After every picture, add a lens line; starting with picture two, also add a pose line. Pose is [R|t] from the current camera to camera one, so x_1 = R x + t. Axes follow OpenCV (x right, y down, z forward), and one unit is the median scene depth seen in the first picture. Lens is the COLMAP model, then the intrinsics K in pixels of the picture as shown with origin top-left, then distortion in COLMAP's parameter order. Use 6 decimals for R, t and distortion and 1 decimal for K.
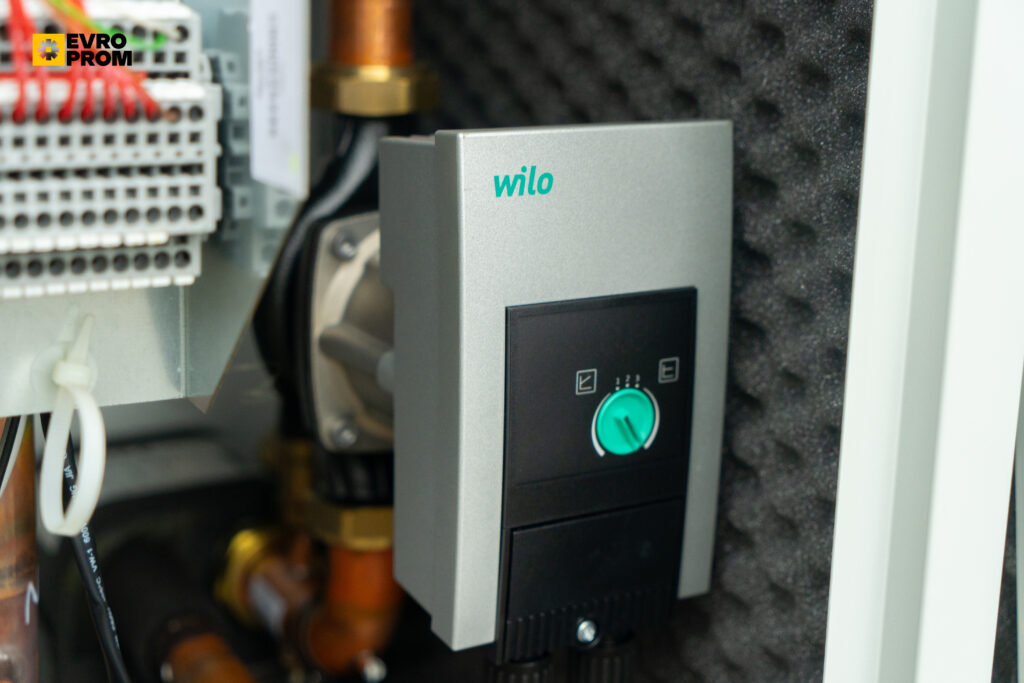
lens RADIAL K [[1566.8, 0, 512.0], [0, 1566.8, 341.5], [0, 0, 1]] dist [0.012271, -0.007949]
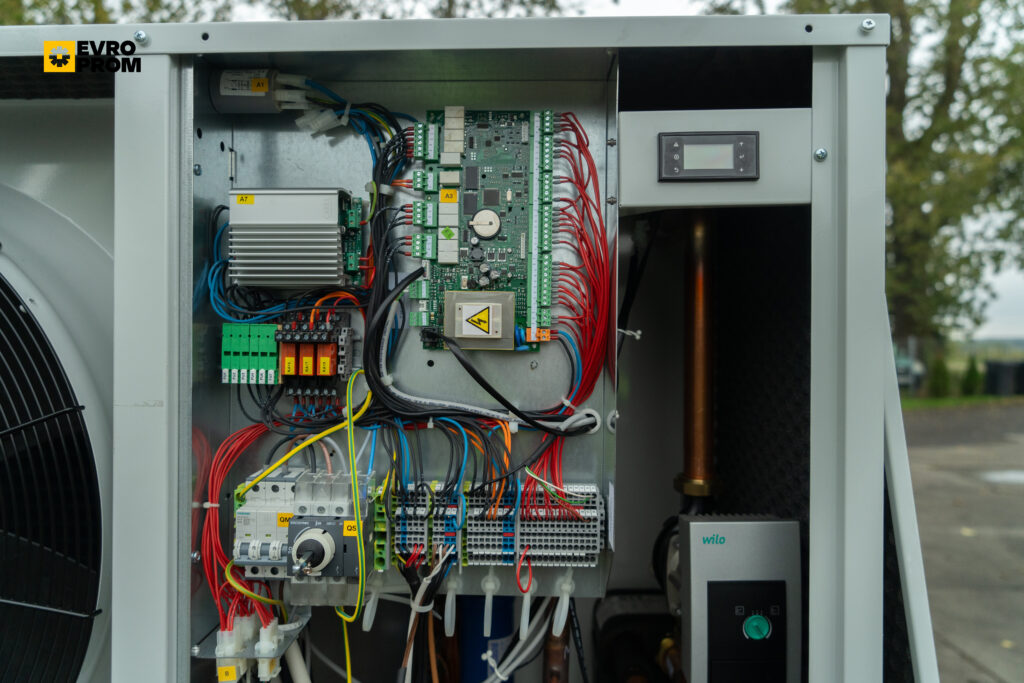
lens RADIAL K [[723.1, 0, 516.4], [0, 723.1, 335.6], [0, 0, 1]] dist [-0.005714, -0.002290]
pose [[0.866403, -0.019436, -0.498967, 0.368463], [-0.100133, 0.972183, -0.211740, -0.145844], [0.489203, 0.233415, 0.840356, -0.443924]]
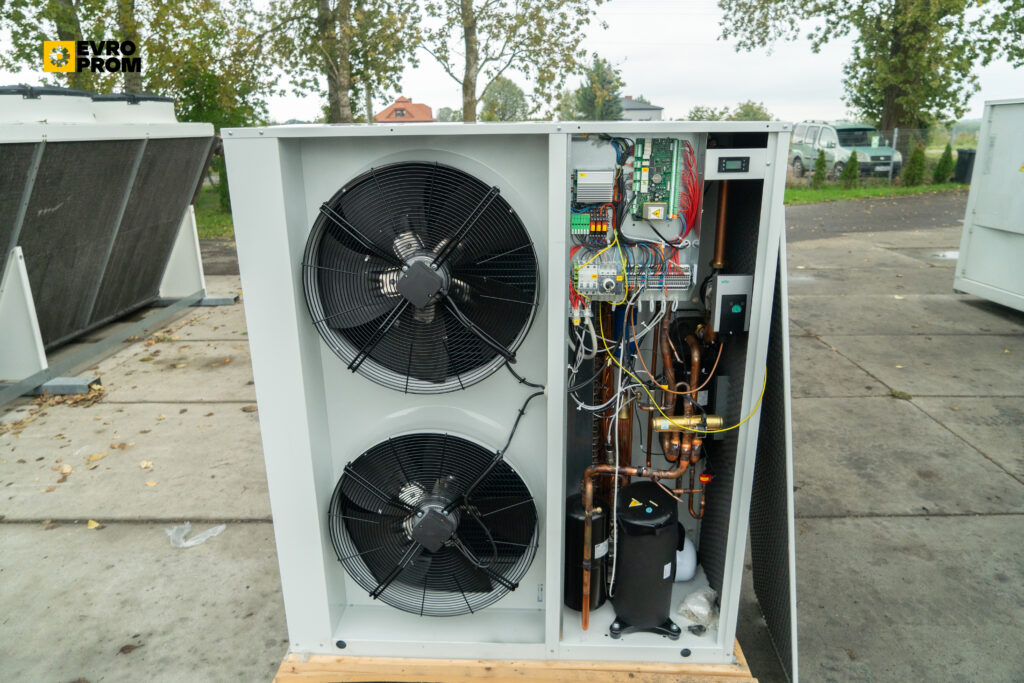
lens RADIAL K [[688.0, 0, 514.9], [0, 688.0, 337.5], [0, 0, 1]] dist [-0.037401, 0.031346]
pose [[0.865245, 0.119909, -0.486799, 0.922130], [-0.085881, 0.992074, 0.091722, -0.037405], [0.493939, -0.037555, 0.868685, -3.086133]]
